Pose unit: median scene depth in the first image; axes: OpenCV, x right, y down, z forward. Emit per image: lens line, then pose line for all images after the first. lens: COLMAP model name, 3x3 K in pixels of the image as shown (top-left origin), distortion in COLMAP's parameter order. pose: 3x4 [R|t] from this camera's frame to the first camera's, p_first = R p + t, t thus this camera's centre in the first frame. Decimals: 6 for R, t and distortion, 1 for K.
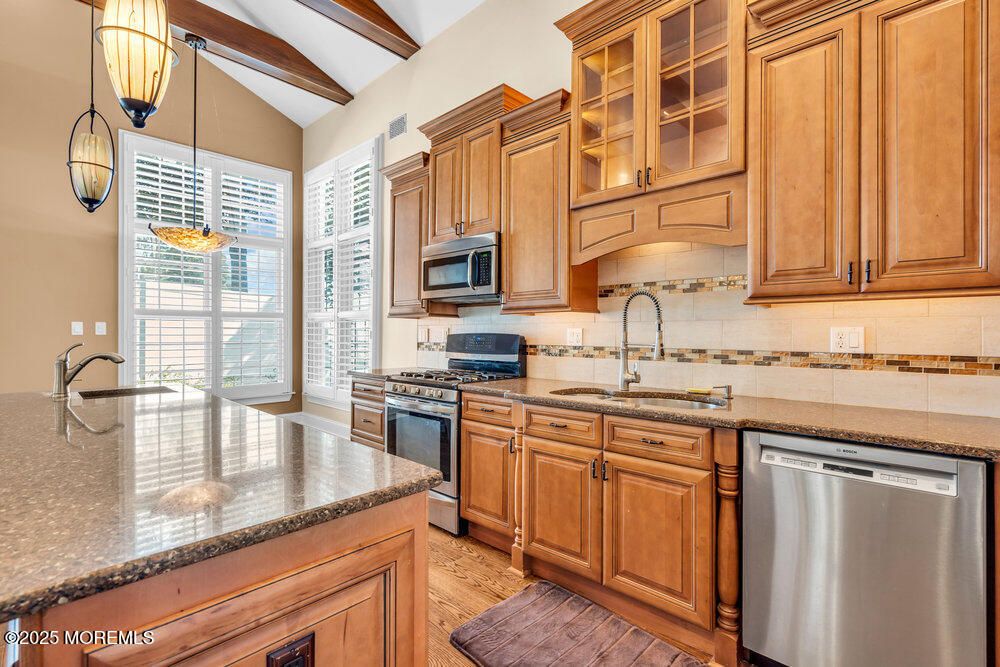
lens RADIAL K [[452.2, 0, 500.0], [0, 452.2, 333.5], [0, 0, 1]] dist [-0.007116, -0.000025]
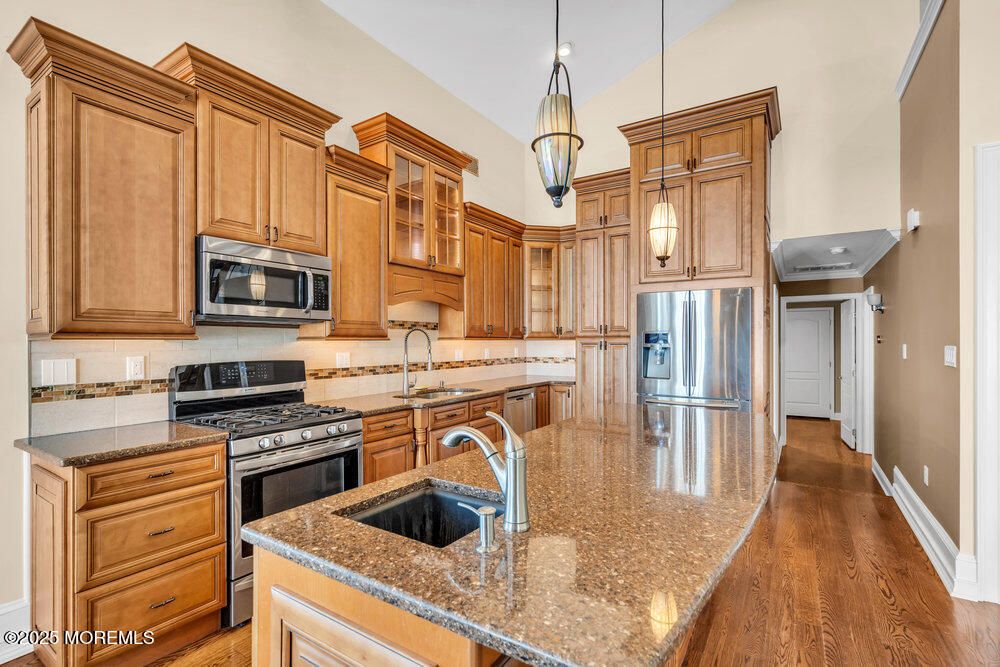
lens RADIAL K [[459.2, 0, 501.0], [0, 459.2, 340.0], [0, 0, 1]] dist [-0.001805, 0.000250]
pose [[-0.176402, 0.000929, 0.984318, -1.066881], [0.004046, 0.999992, -0.000219, -0.041851], [-0.984310, 0.003944, -0.176404, 0.809886]]
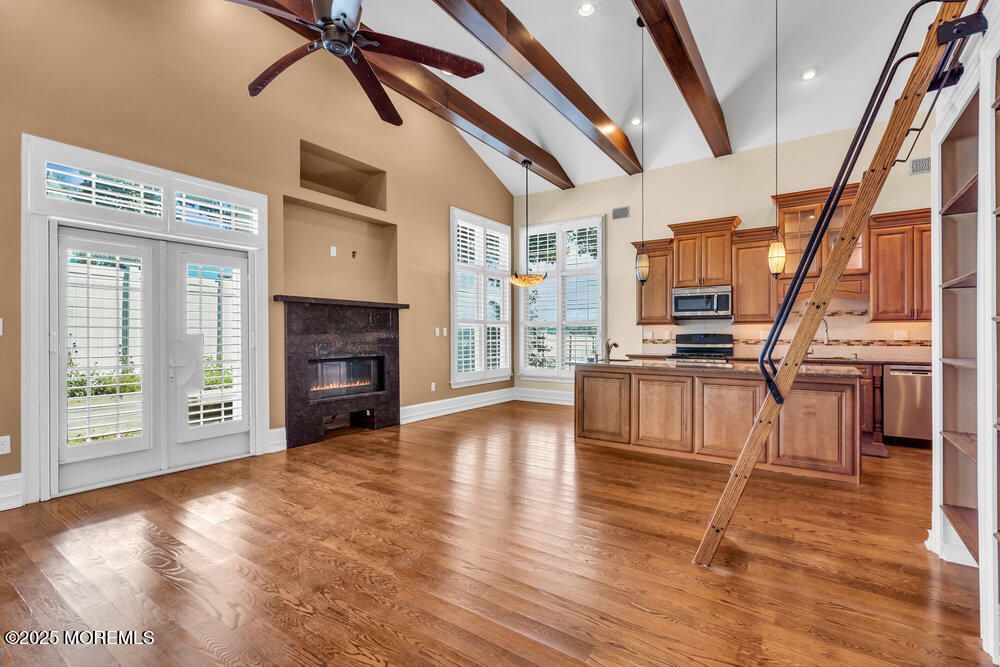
lens RADIAL K [[455.9, 0, 498.0], [0, 455.9, 333.9], [0, 0, 1]] dist [-0.004568, 0.000381]
pose [[0.989727, -0.003420, 0.142928, -1.378100], [0.003692, 0.999992, -0.001639, 0.000067], [-0.142921, 0.002150, 0.989732, -0.930653]]
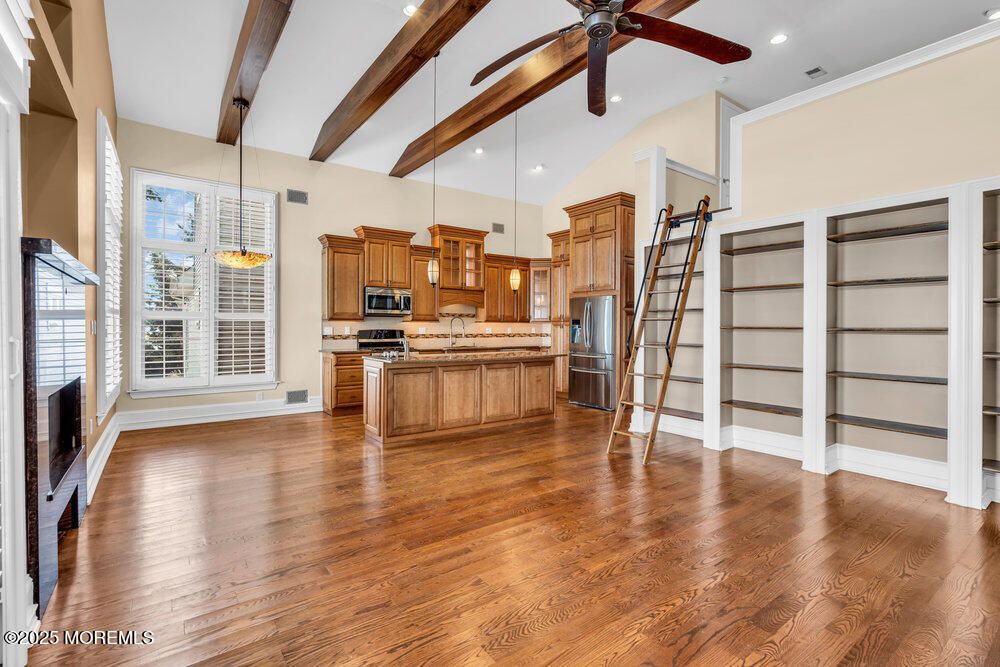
lens RADIAL K [[459.3, 0, 505.3], [0, 459.3, 328.8], [0, 0, 1]] dist [-0.003312, -0.000117]
pose [[0.177564, -0.006233, 0.984089, -2.435089], [-0.002255, 0.999975, 0.006741, -0.023693], [-0.984107, -0.003416, 0.177546, 0.030843]]
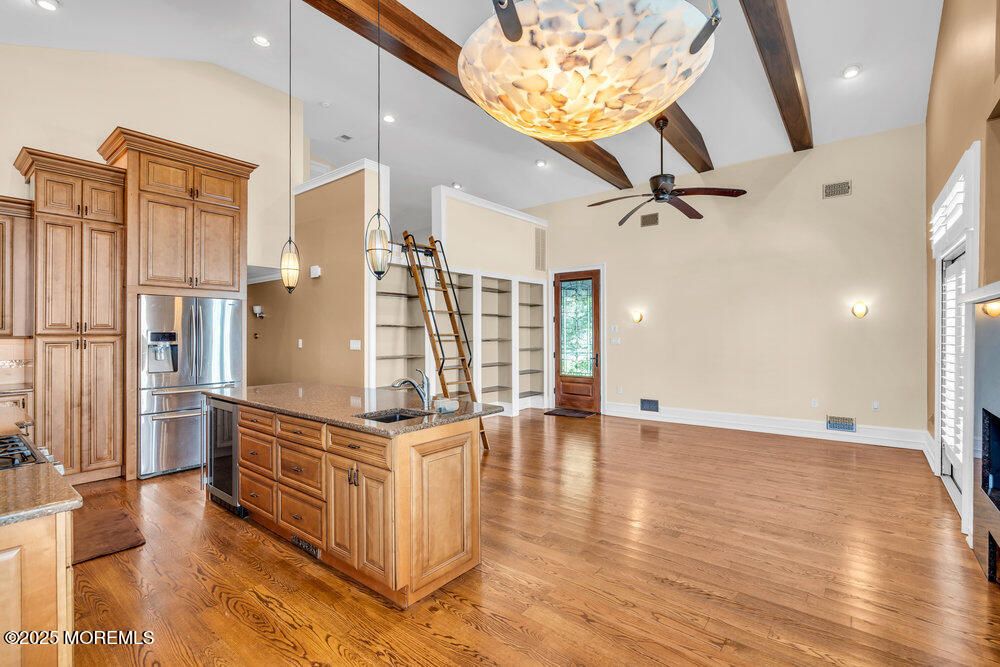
lens RADIAL K [[455.9, 0, 498.0], [0, 455.9, 333.9], [0, 0, 1]] dist [-0.004568, 0.000381]
pose [[-0.997312, 0.002069, -0.073241, -0.800140], [0.001667, 0.999983, 0.005548, -0.061518], [0.073251, 0.005411, -0.997299, 1.728681]]
